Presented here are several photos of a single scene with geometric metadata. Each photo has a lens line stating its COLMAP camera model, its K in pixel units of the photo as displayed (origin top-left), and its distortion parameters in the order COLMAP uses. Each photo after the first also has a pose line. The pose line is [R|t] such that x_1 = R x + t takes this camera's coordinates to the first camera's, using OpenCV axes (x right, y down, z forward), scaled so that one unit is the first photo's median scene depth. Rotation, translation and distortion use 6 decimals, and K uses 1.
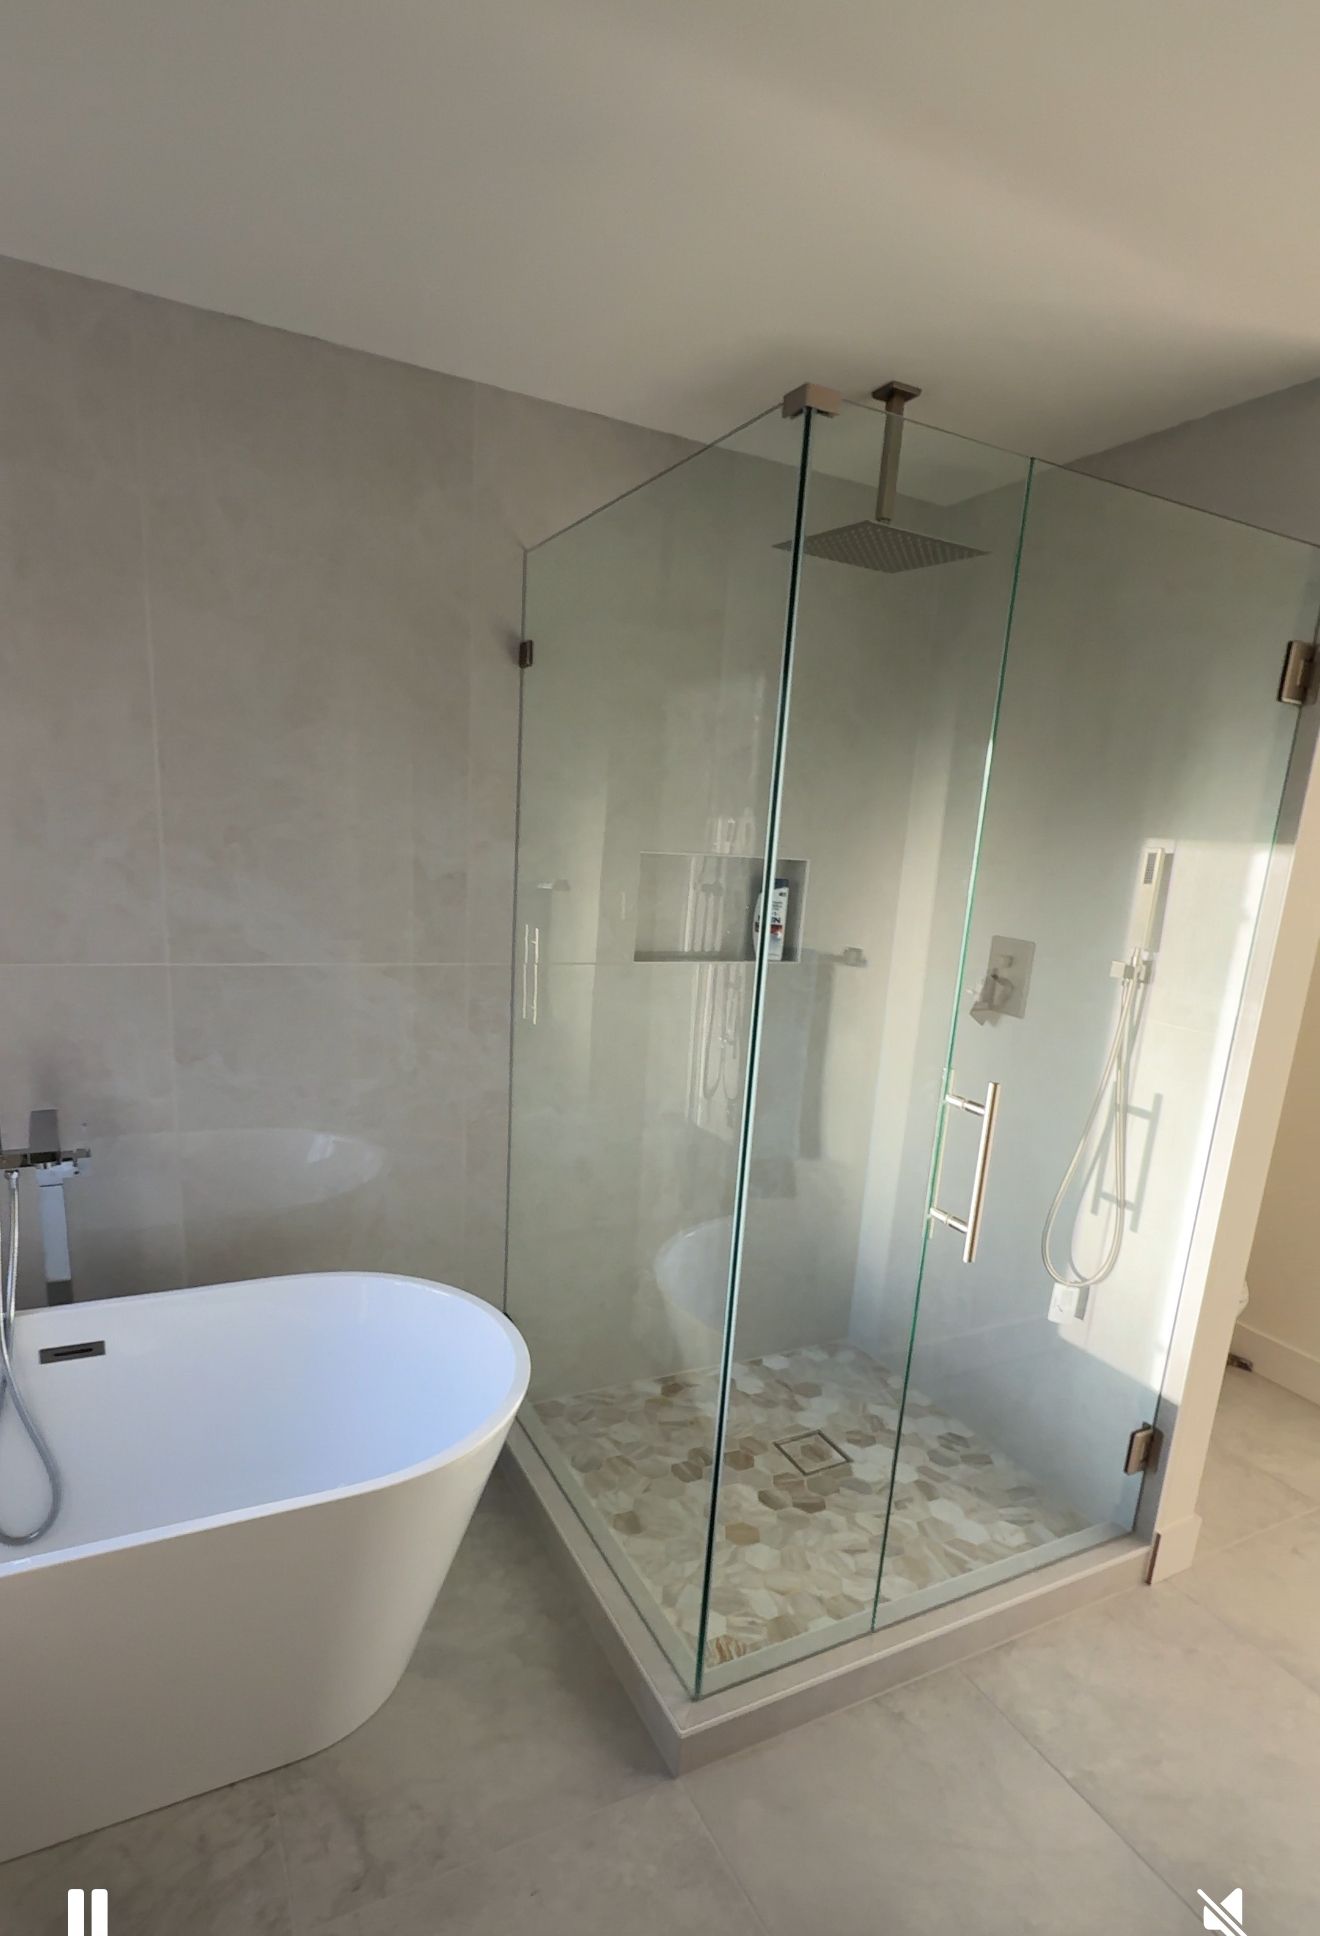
lens RADIAL K [[1020.7, 0, 666.9], [0, 1020.7, 1087.0], [0, 0, 1]] dist [0.003249, 0.000742]
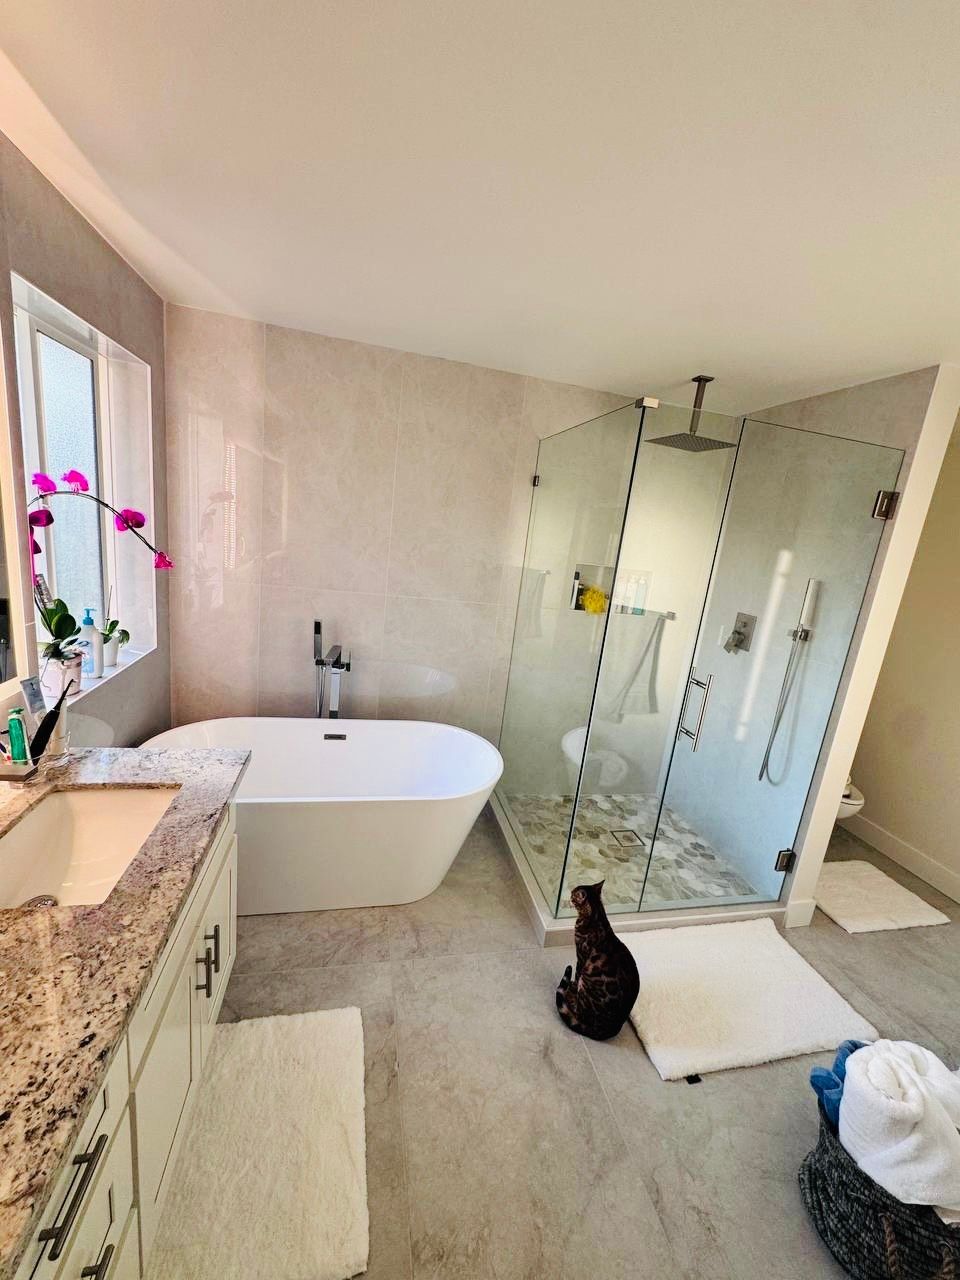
lens RADIAL K [[529.7, 0, 480.0], [0, 529.7, 640.0], [0, 0, 1]] dist [0.000002, 0.000008]
pose [[0.966257, 0.101215, -0.236862, 0.066884], [-0.114162, 0.992592, -0.041561, 0.020240], [0.230900, 0.067199, 0.970654, -0.220165]]
